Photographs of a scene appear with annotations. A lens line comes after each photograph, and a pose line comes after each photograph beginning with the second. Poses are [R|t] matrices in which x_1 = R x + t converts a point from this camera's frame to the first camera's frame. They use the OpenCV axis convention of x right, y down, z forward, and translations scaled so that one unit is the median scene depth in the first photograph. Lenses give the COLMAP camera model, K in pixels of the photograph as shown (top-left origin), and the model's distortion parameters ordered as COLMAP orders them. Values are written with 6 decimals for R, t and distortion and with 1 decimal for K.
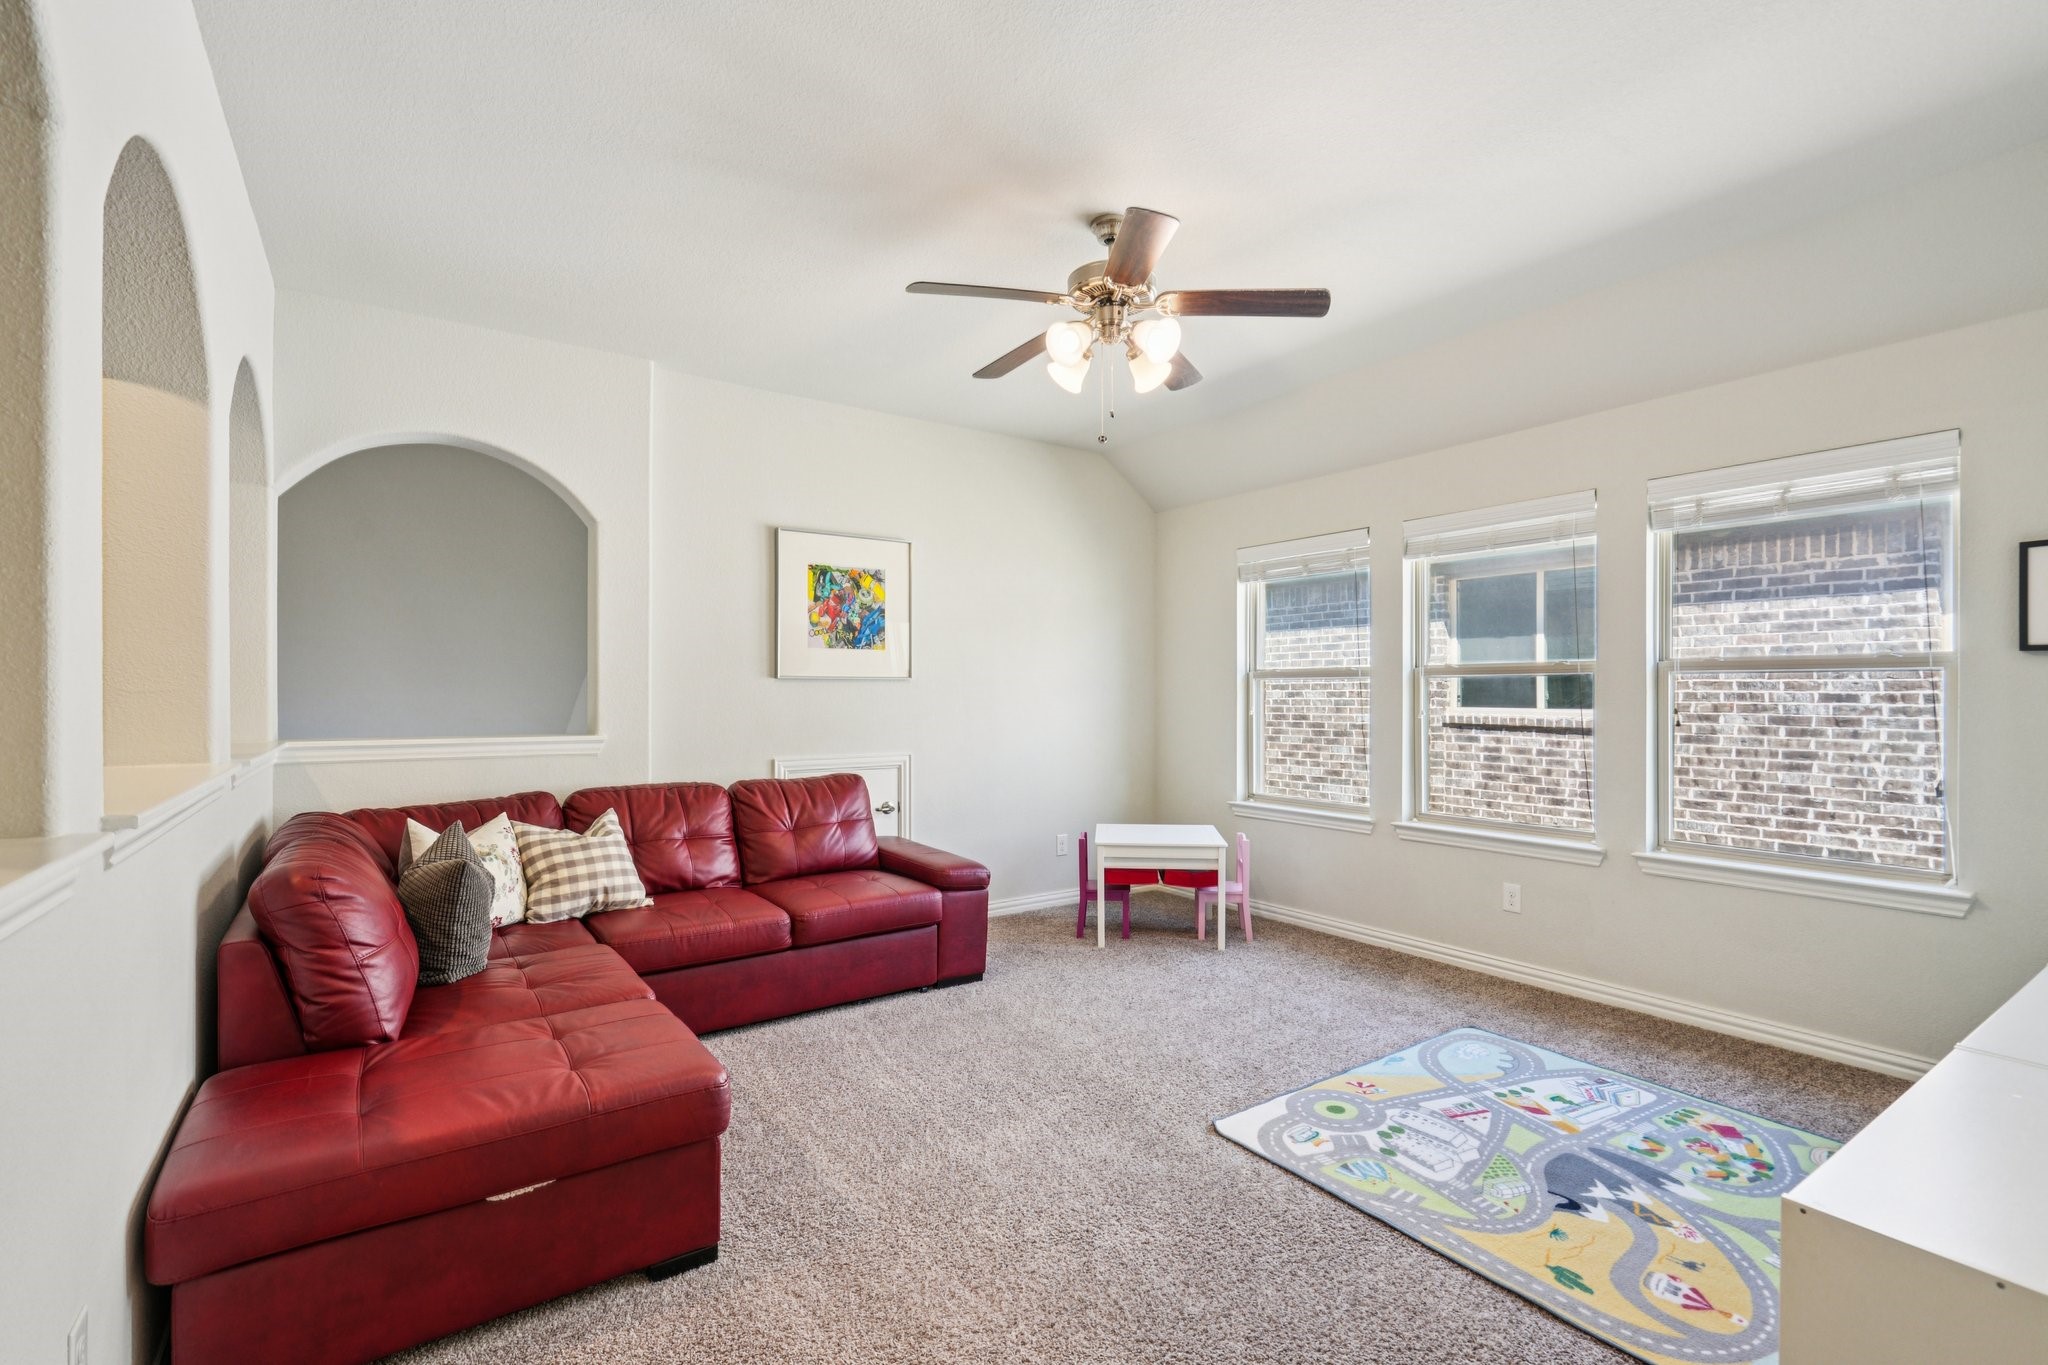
lens RADIAL K [[933.5, 0, 1026.7], [0, 933.5, 688.4], [0, 0, 1]] dist [-0.005991, 0.002328]
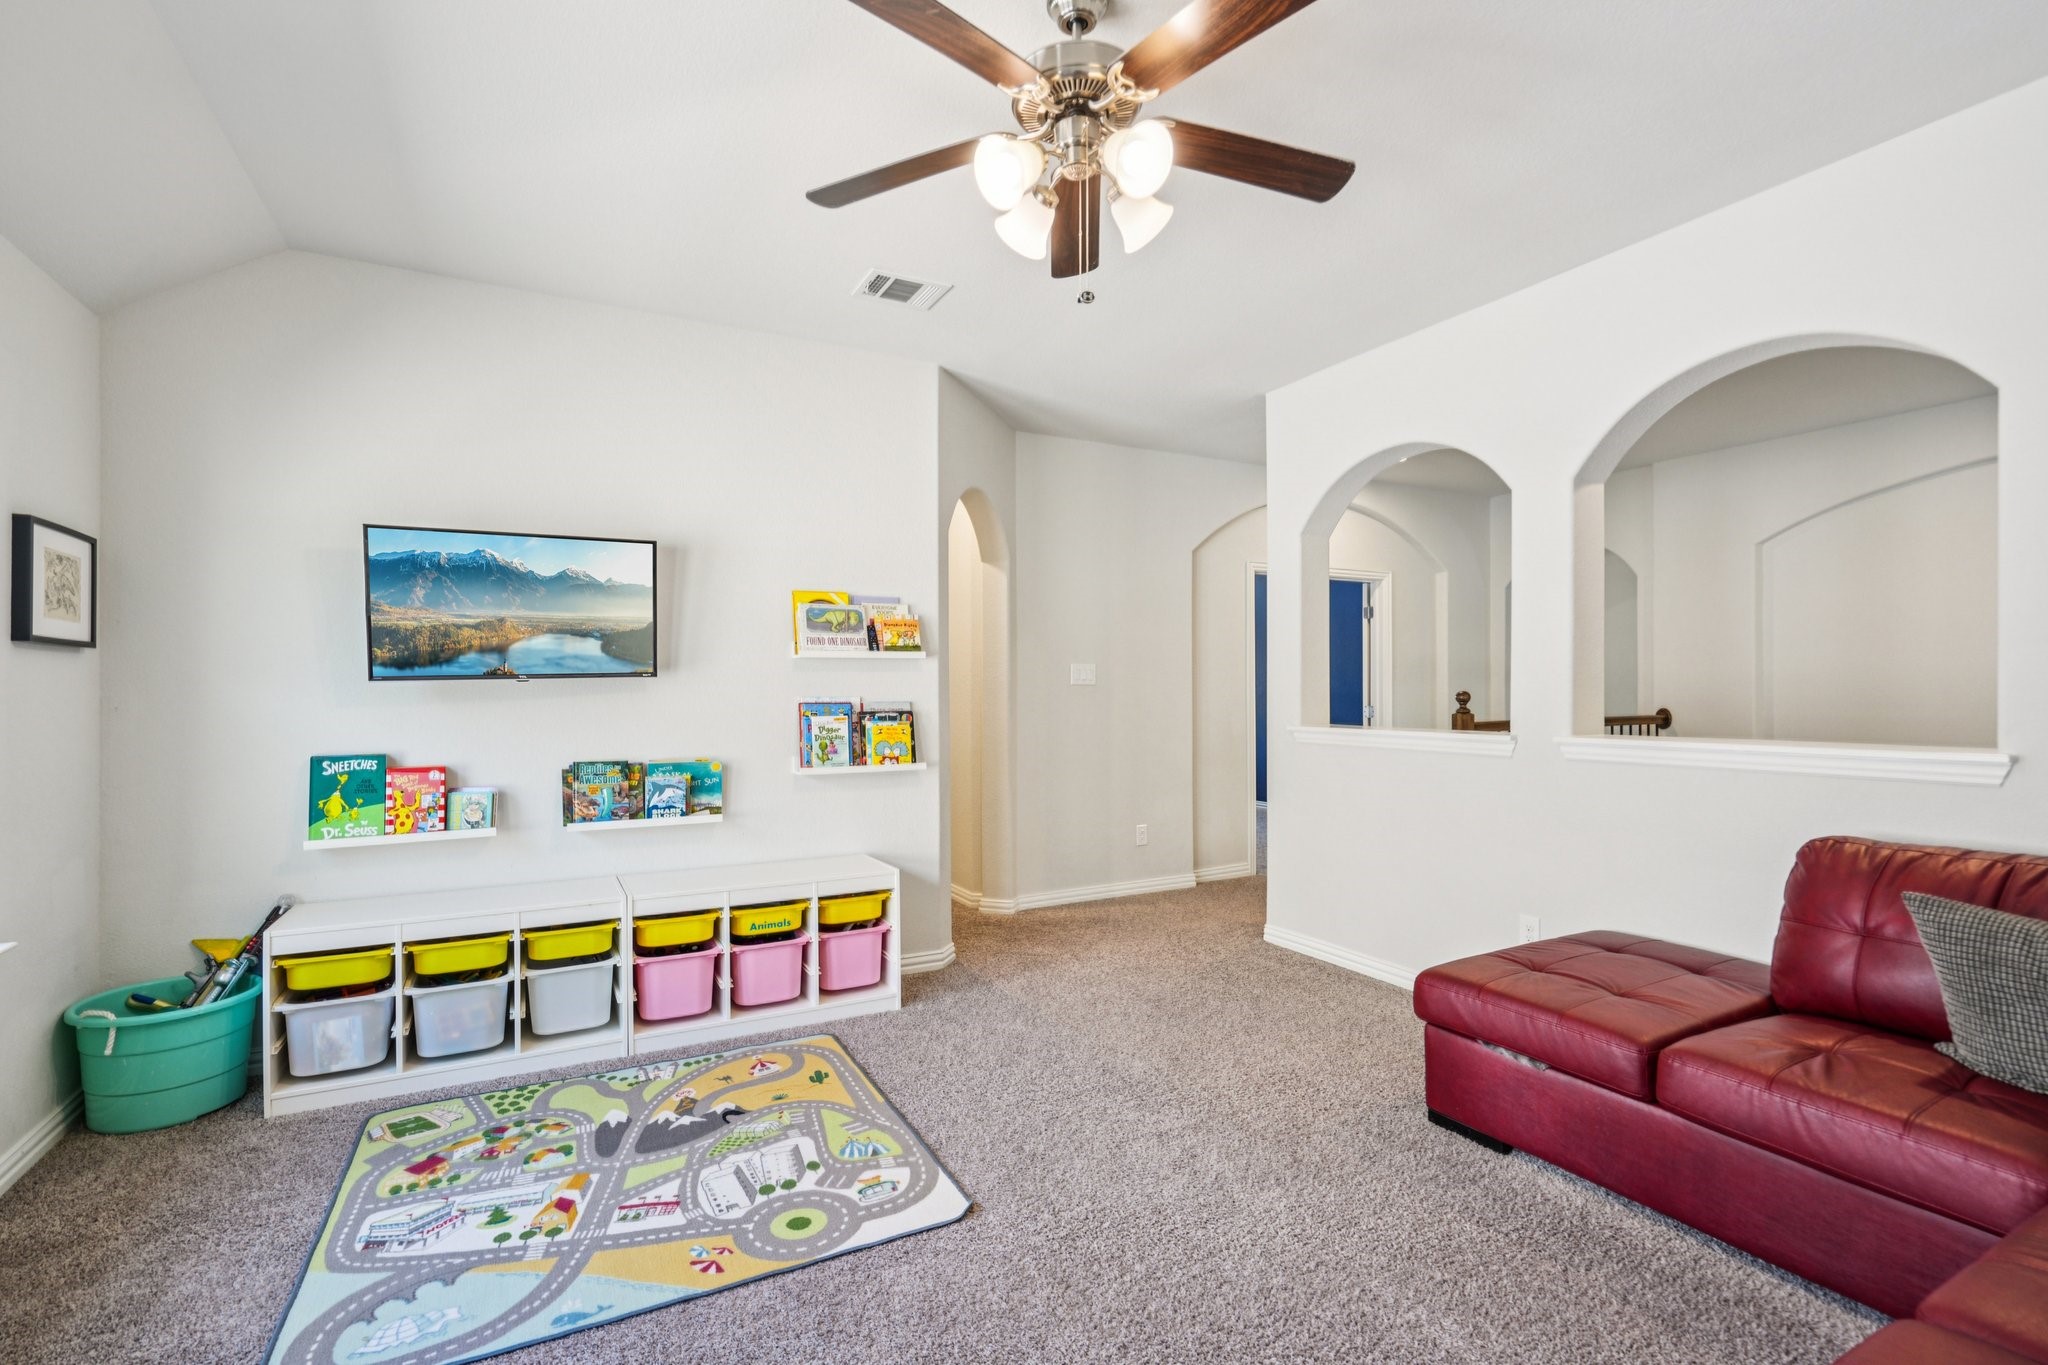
lens RADIAL K [[933.5, 0, 1024.9], [0, 933.5, 689.5], [0, 0, 1]] dist [-0.005991, 0.002328]
pose [[-0.993217, 0.009636, 0.115877, 0.056406], [0.008948, 0.999939, -0.006461, 0.018272], [-0.115932, -0.005380, -0.993243, 1.884460]]
